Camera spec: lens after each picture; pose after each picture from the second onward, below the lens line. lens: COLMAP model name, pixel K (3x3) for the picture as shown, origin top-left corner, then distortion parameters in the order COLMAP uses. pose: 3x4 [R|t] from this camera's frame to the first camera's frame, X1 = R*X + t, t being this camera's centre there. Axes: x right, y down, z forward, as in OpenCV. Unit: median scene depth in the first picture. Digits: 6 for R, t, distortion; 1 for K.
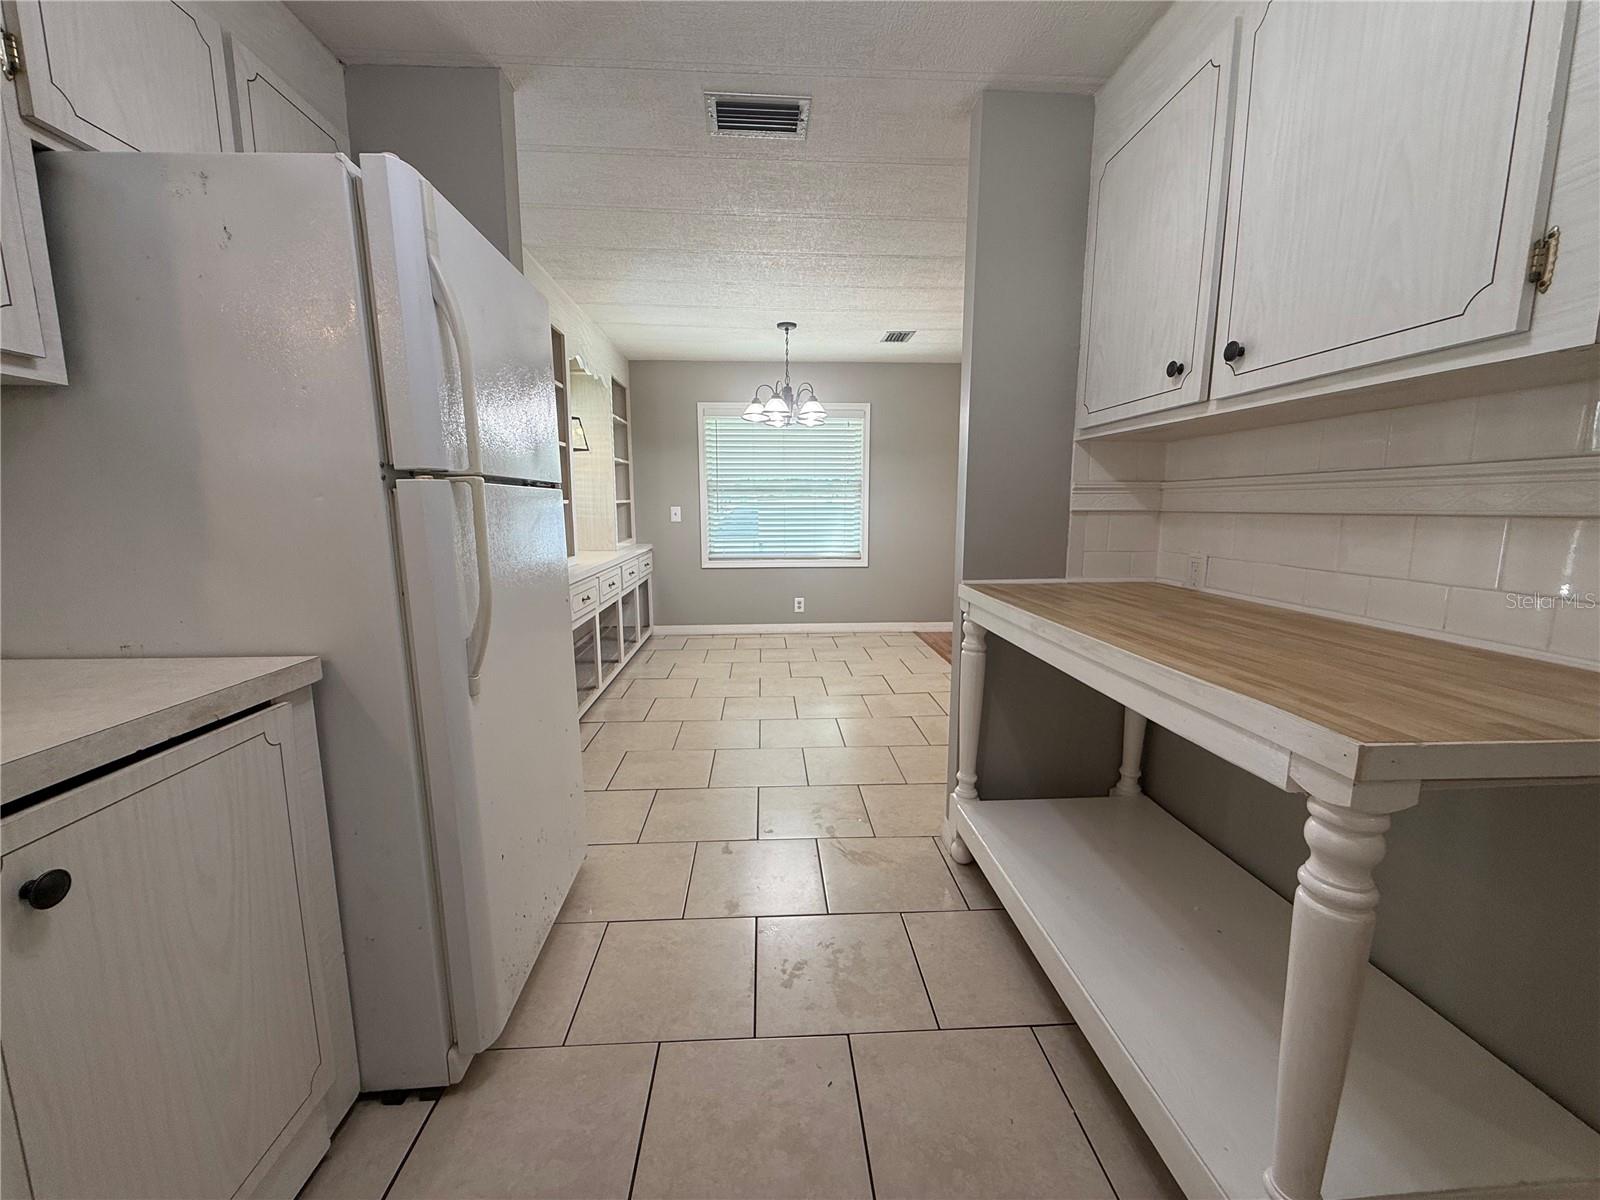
lens RADIAL K [[635.9, 0, 799.7], [0, 635.9, 597.5], [0, 0, 1]] dist [-0.000869, -0.000102]
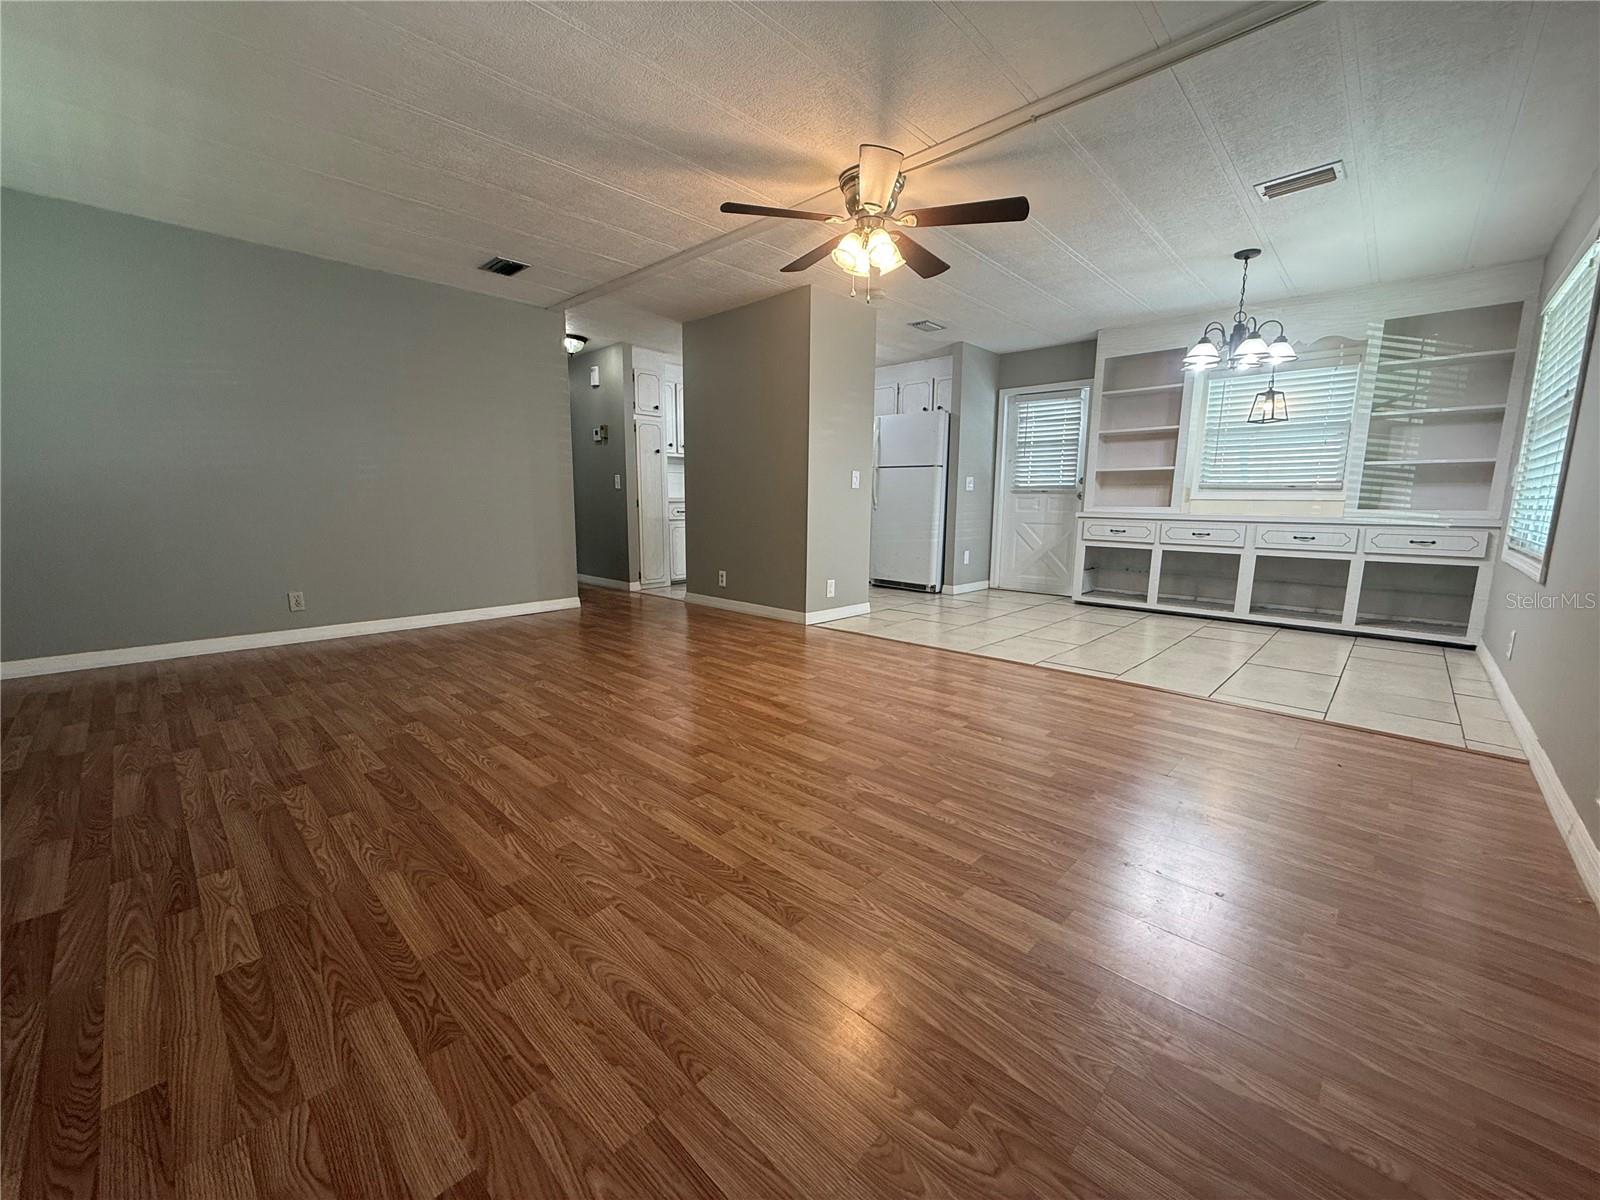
lens RADIAL K [[635.9, 0, 802.0], [0, 635.9, 602.6], [0, 0, 1]] dist [-0.000869, -0.000102]
pose [[-0.726906, 0.104913, -0.678676, 0.875094], [-0.110676, 0.957446, 0.266547, -0.107995], [0.677760, 0.268868, -0.684362, 1.070813]]
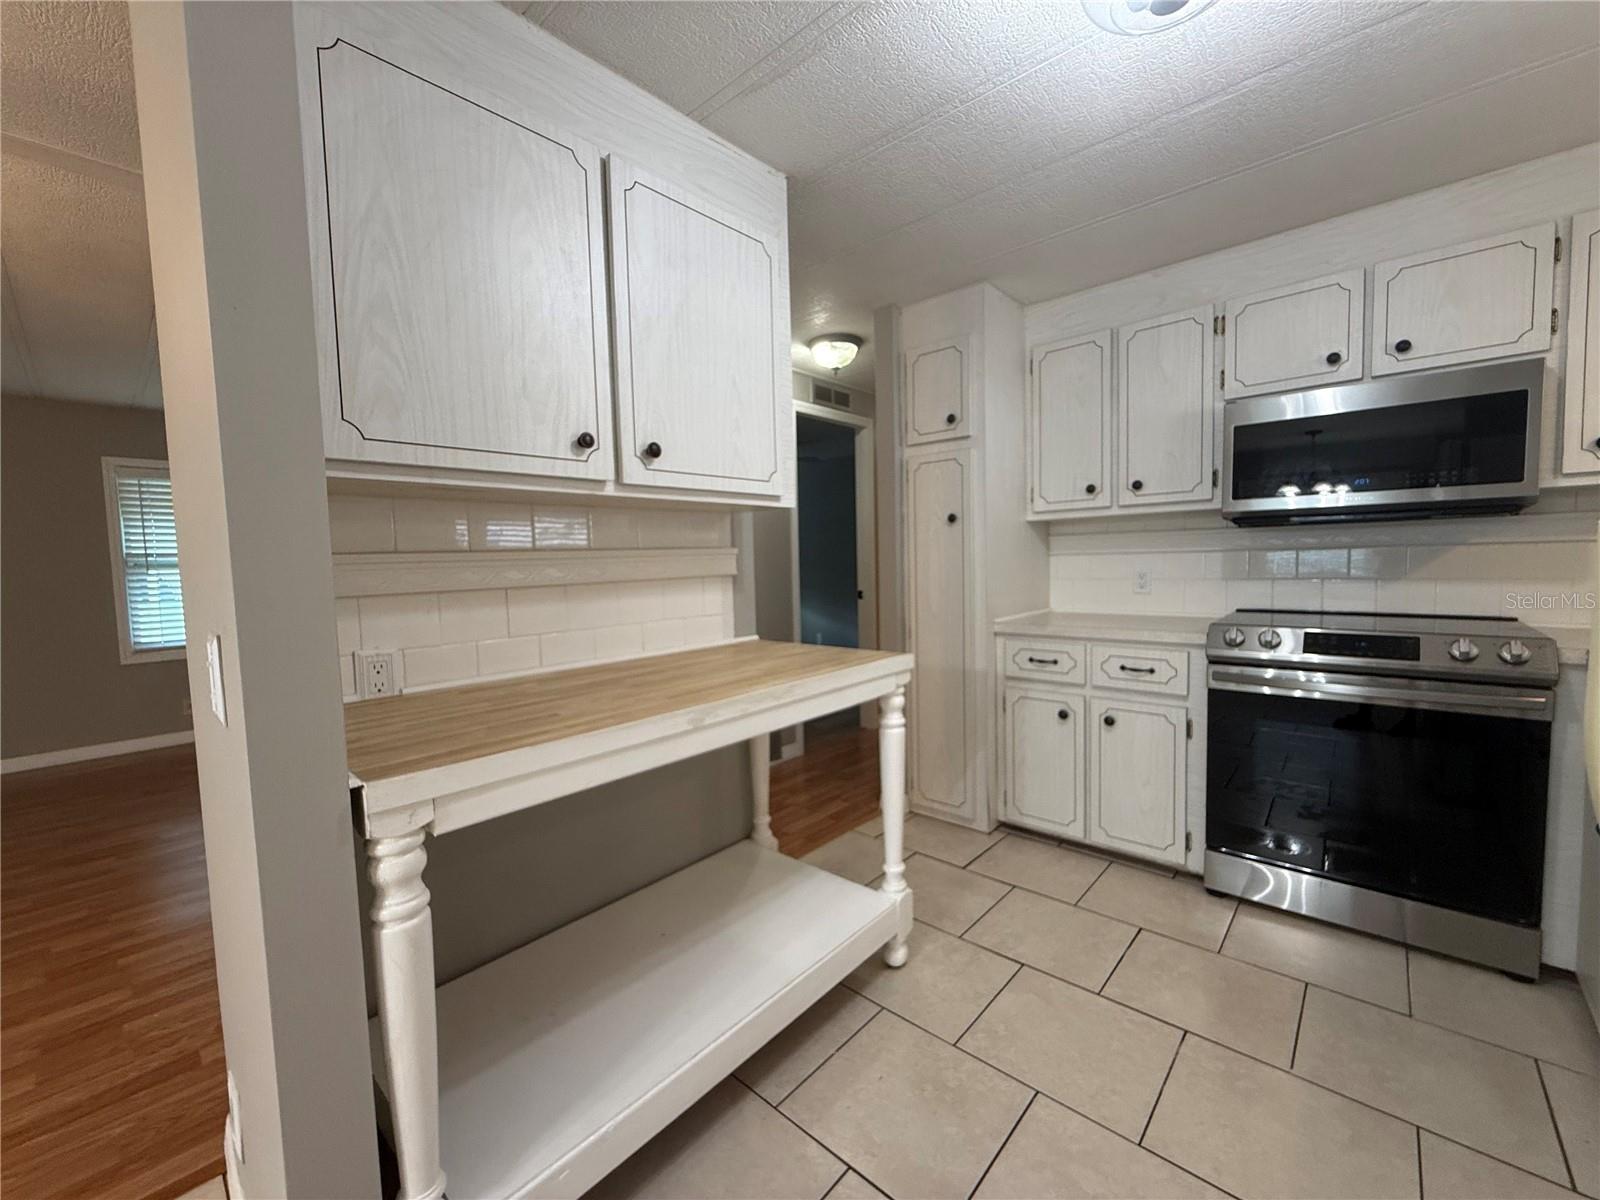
lens RADIAL K [[635.9, 0, 802.6], [0, 635.9, 600.2], [0, 0, 1]] dist [-0.000869, -0.000102]
pose [[-0.701860, -0.028351, 0.711750, -0.095358], [0.130664, 0.977128, 0.167770, -0.067339], [-0.700228, 0.210751, -0.682103, 0.417040]]
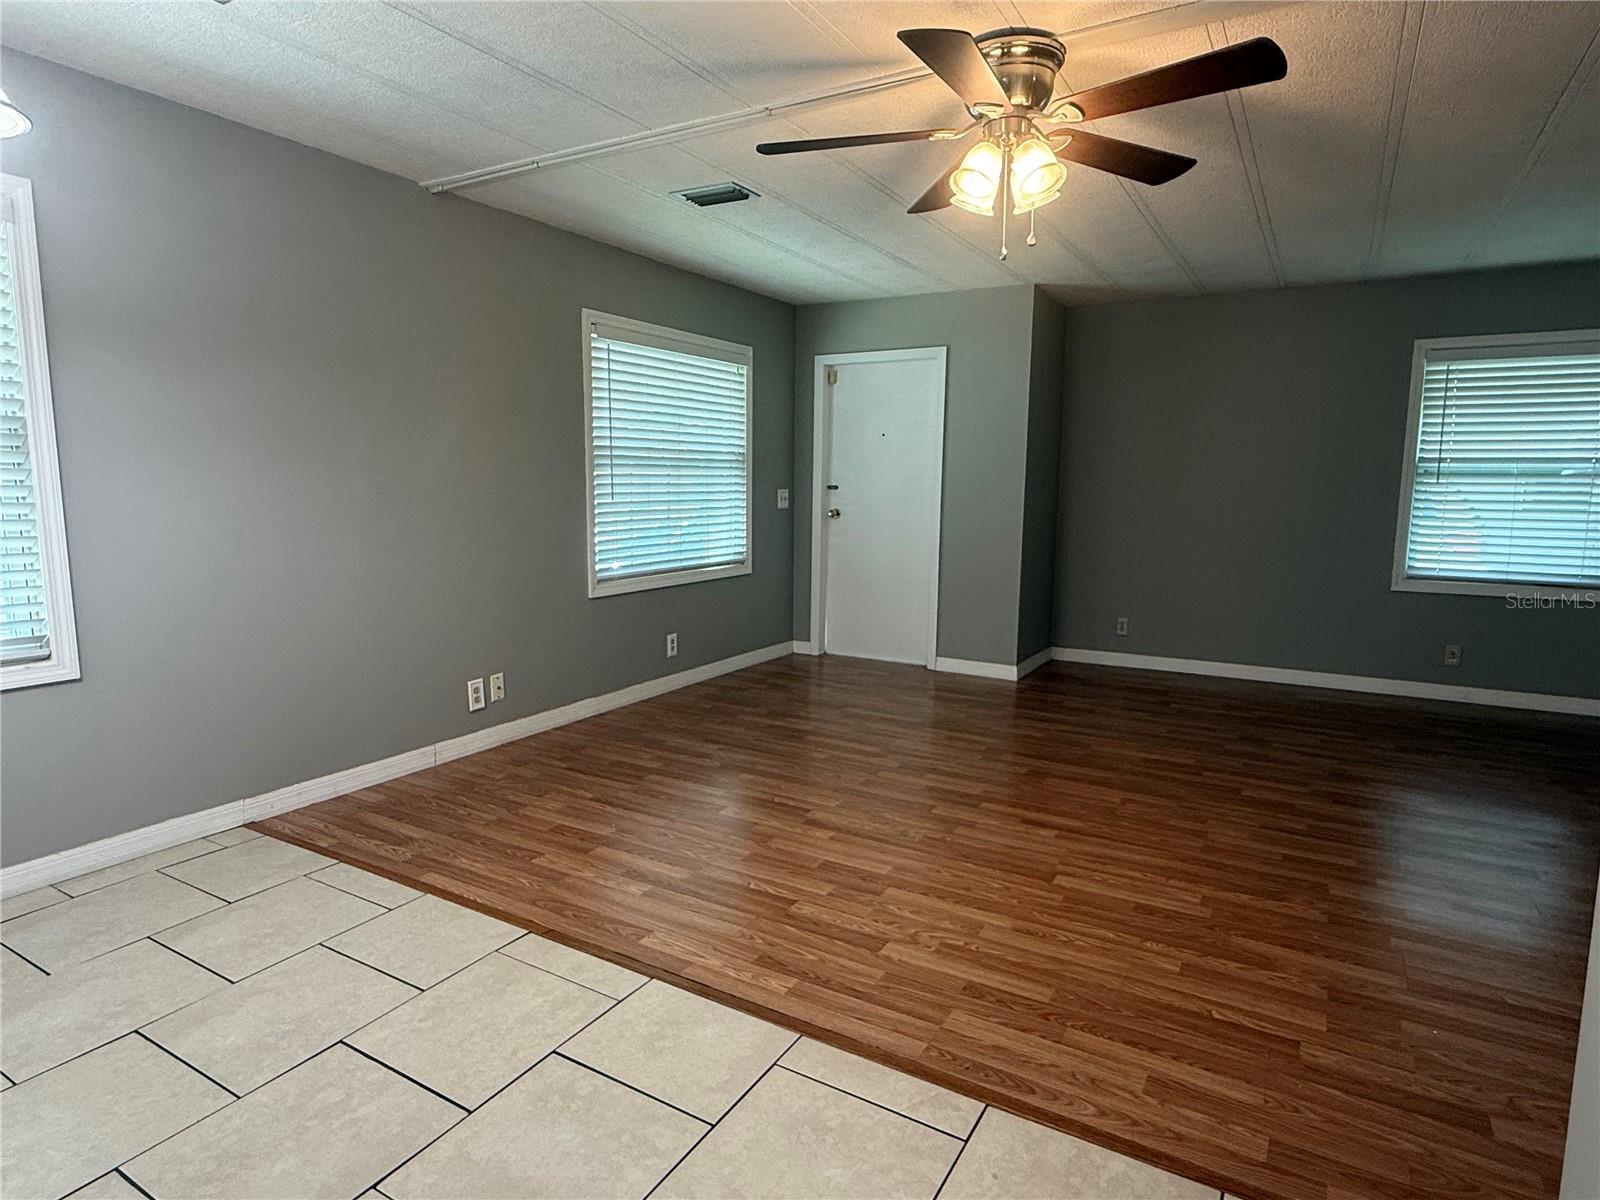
lens RADIAL K [[897.6, 0, 792.9], [0, 897.6, 602.9], [0, 0, 1]] dist [0.000985, -0.001221]
pose [[0.560942, -0.108541, 0.820709, -0.073150], [0.116536, 0.991849, 0.051523, -0.076869], [-0.819612, 0.066741, 0.569019, 0.470953]]
